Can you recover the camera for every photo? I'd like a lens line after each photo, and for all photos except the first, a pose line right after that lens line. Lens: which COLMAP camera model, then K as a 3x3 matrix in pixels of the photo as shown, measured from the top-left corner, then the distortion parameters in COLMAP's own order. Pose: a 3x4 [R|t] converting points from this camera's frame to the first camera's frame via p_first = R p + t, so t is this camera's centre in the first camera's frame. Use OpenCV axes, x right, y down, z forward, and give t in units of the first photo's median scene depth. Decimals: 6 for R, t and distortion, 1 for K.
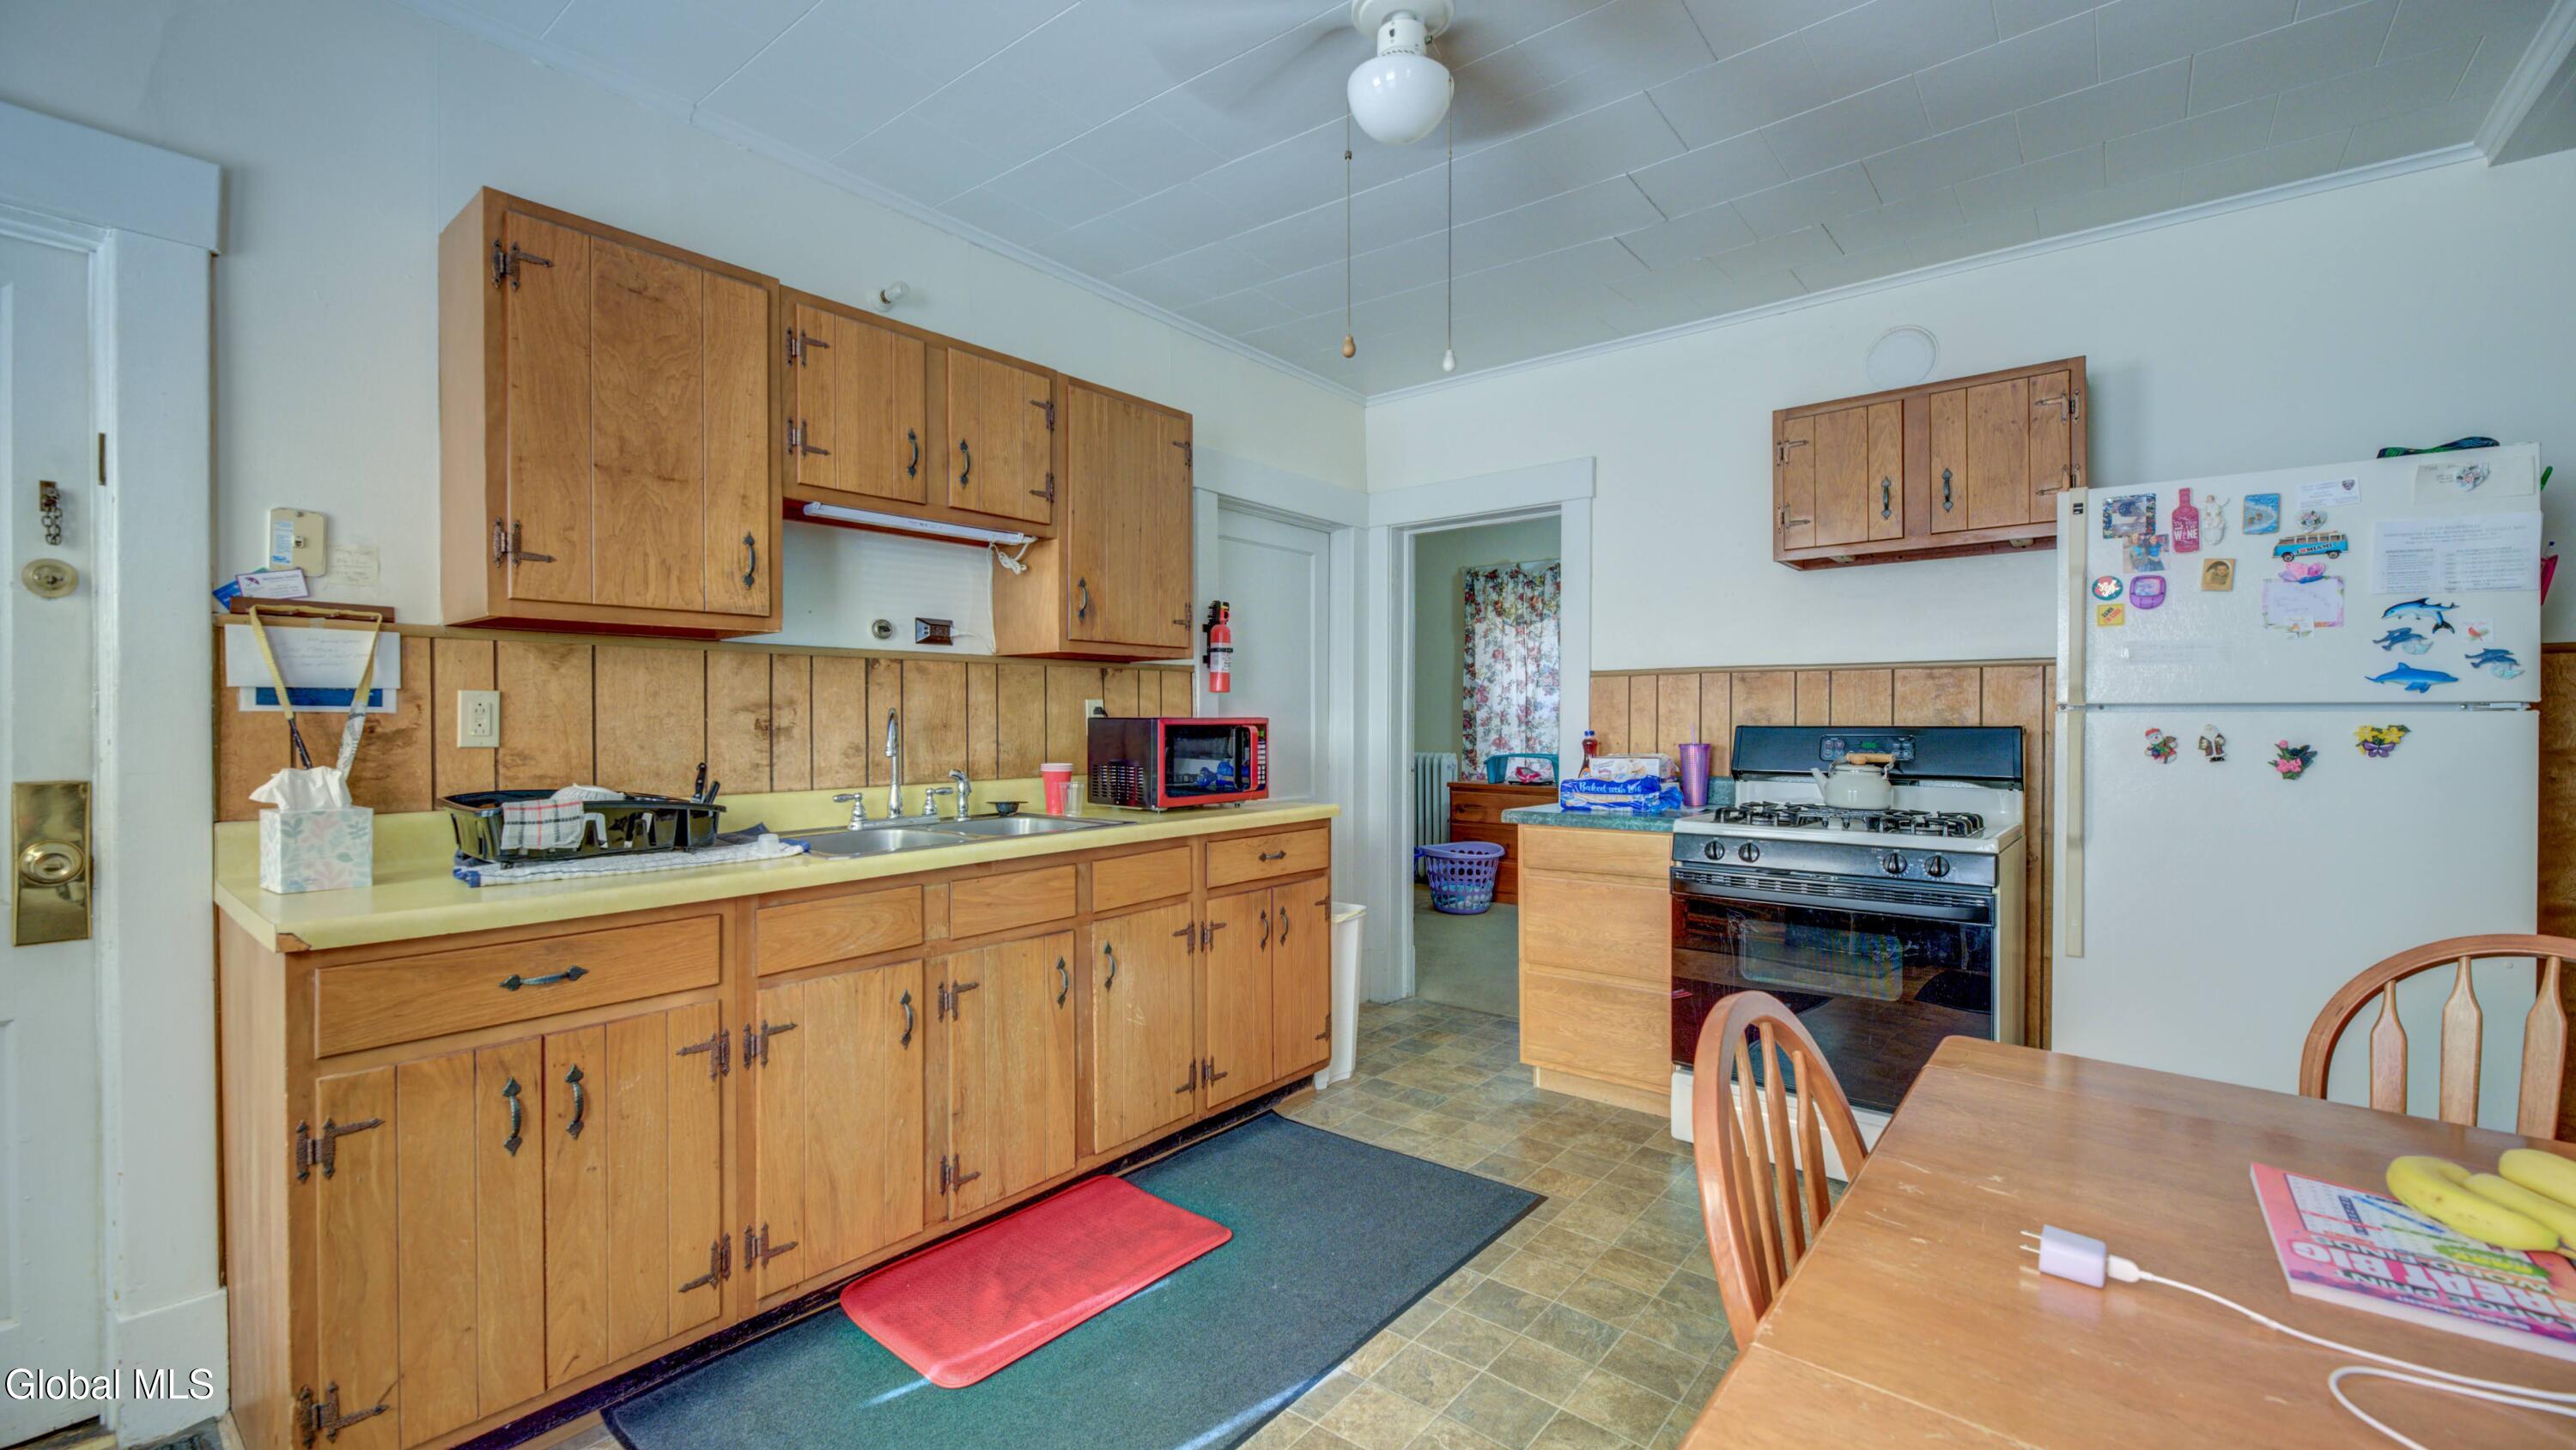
lens RADIAL K [[1065.0, 0, 1278.6], [0, 1065.0, 716.5], [0, 0, 1]] dist [0.000222, 0.000139]
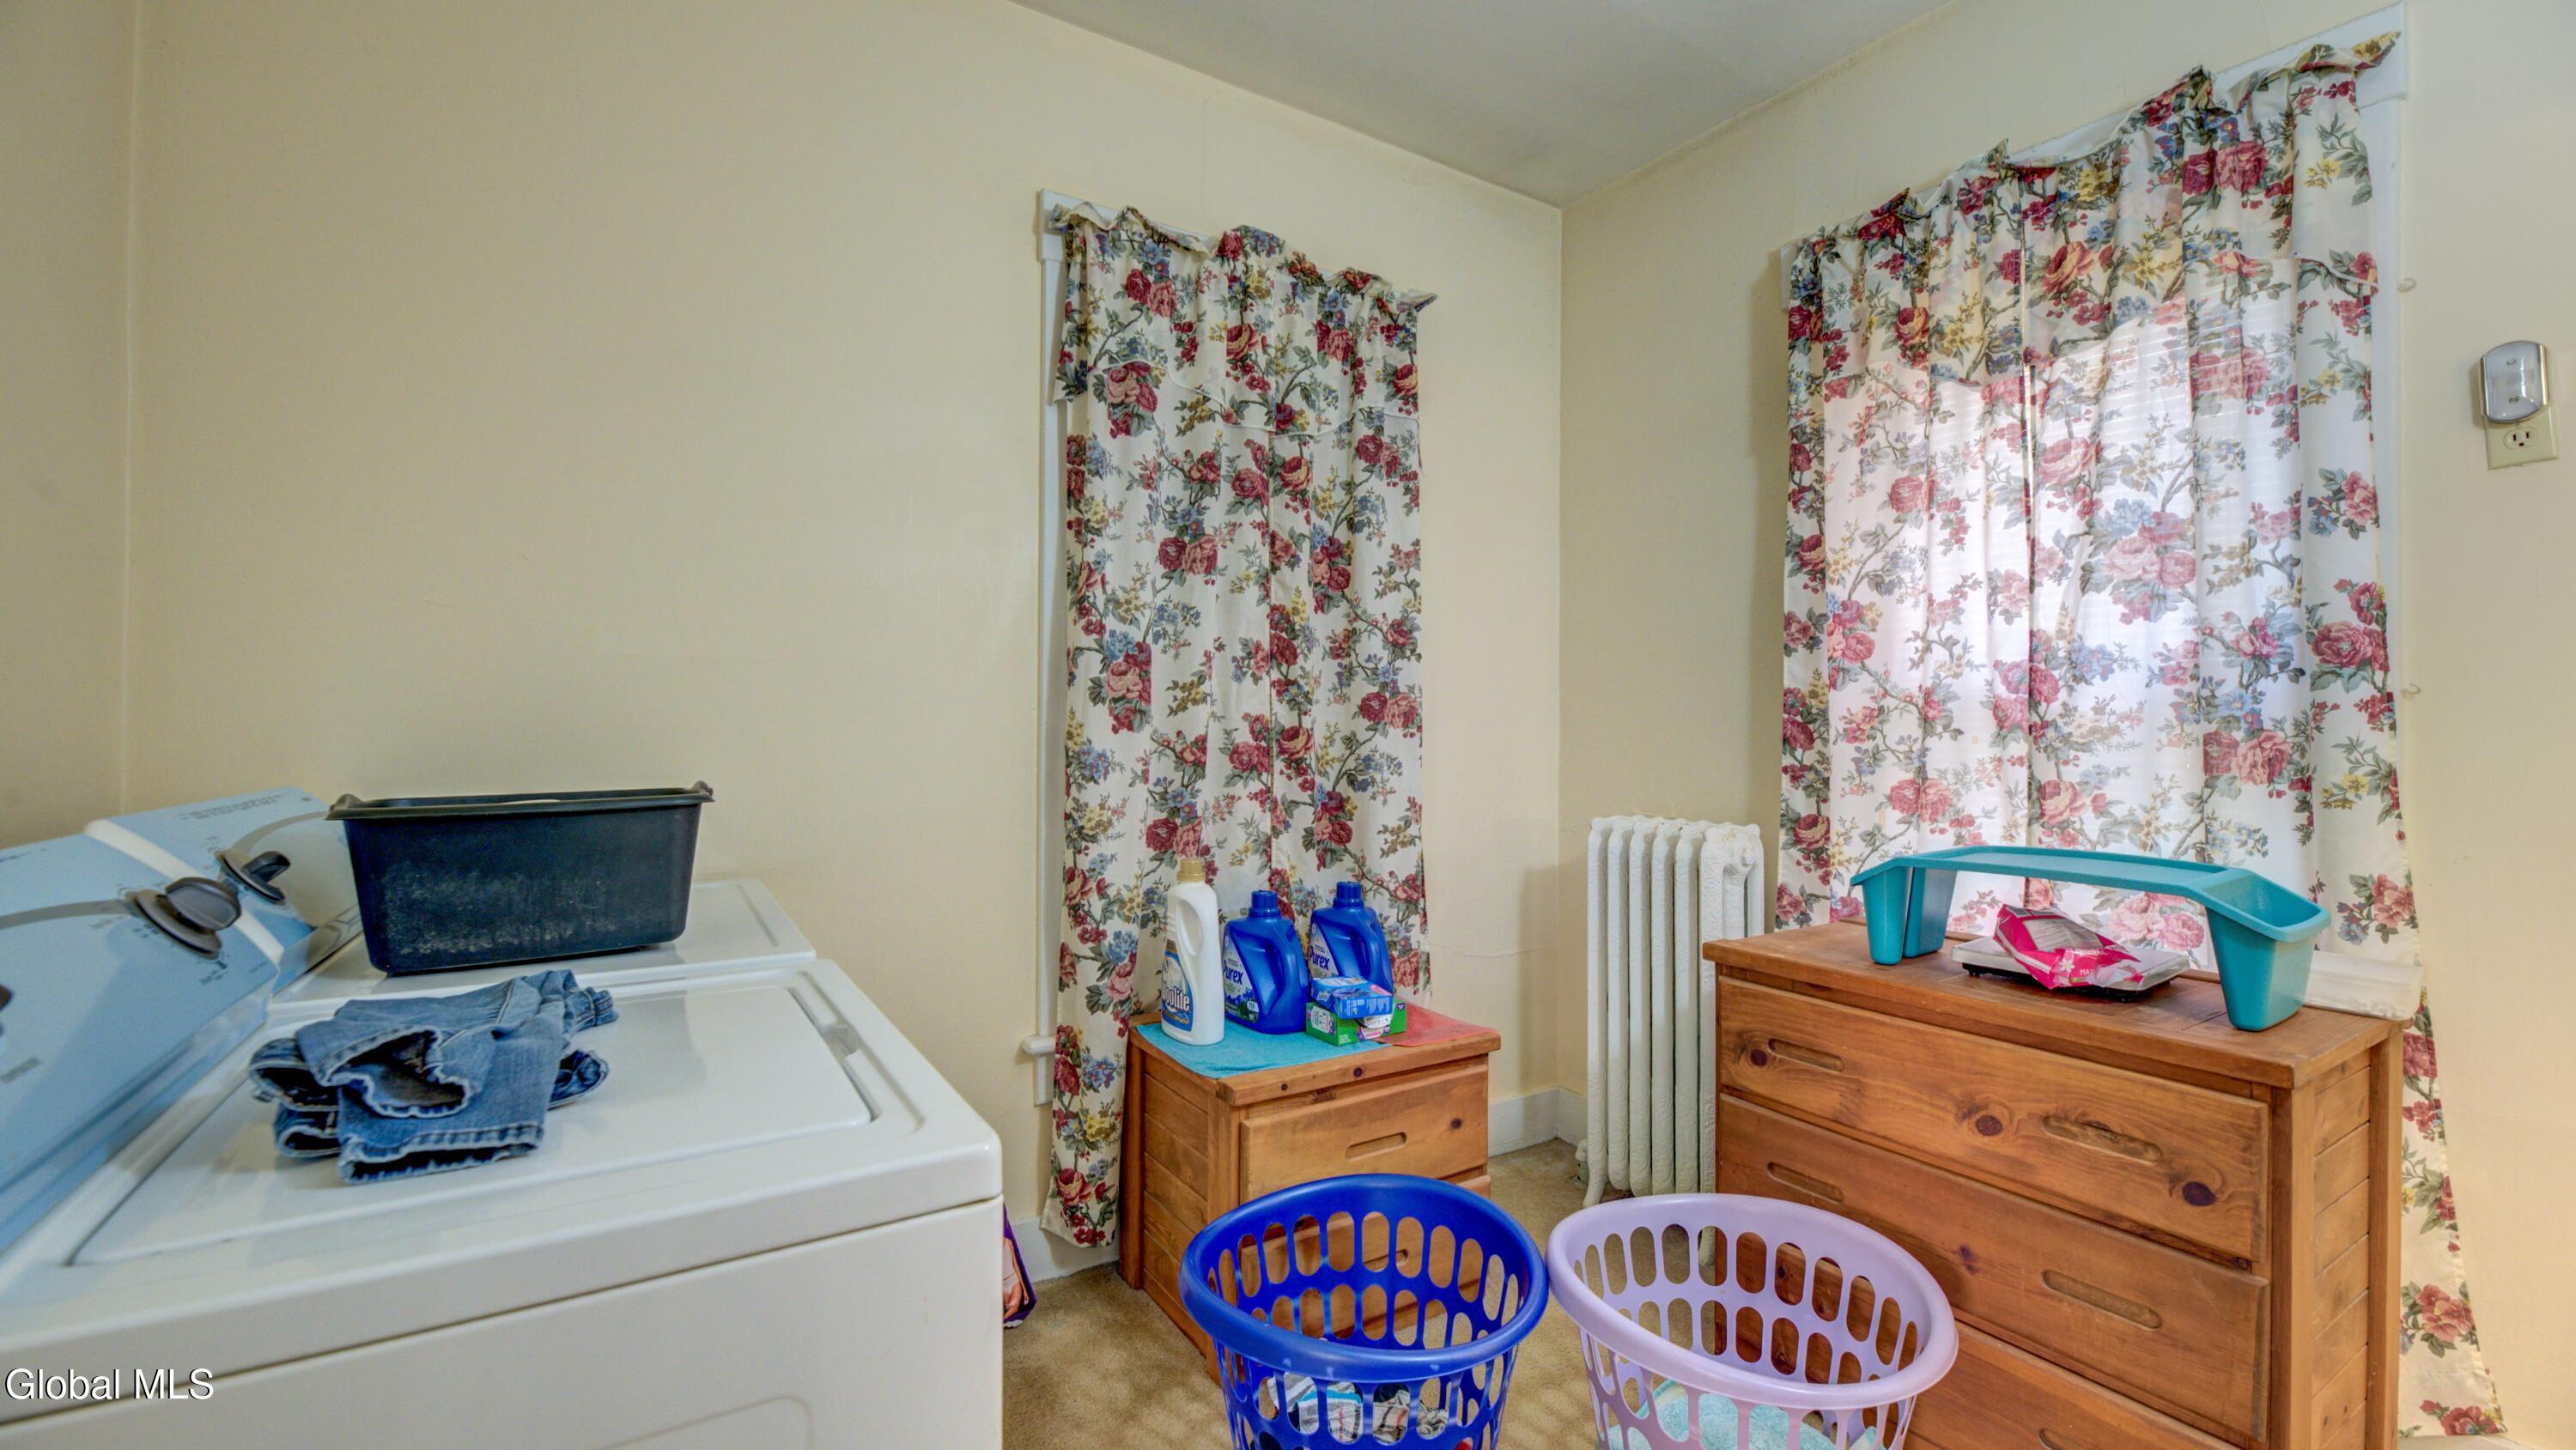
lens RADIAL K [[1065.0, 0, 1279.2], [0, 1065.0, 722.9], [0, 0, 1]] dist [0.000222, 0.000139]
pose [[0.948199, -0.000785, -0.317675, 0.136767], [0.000959, 0.999999, 0.000391, 0.003926], [0.317675, -0.000675, 0.948200, 0.679395]]
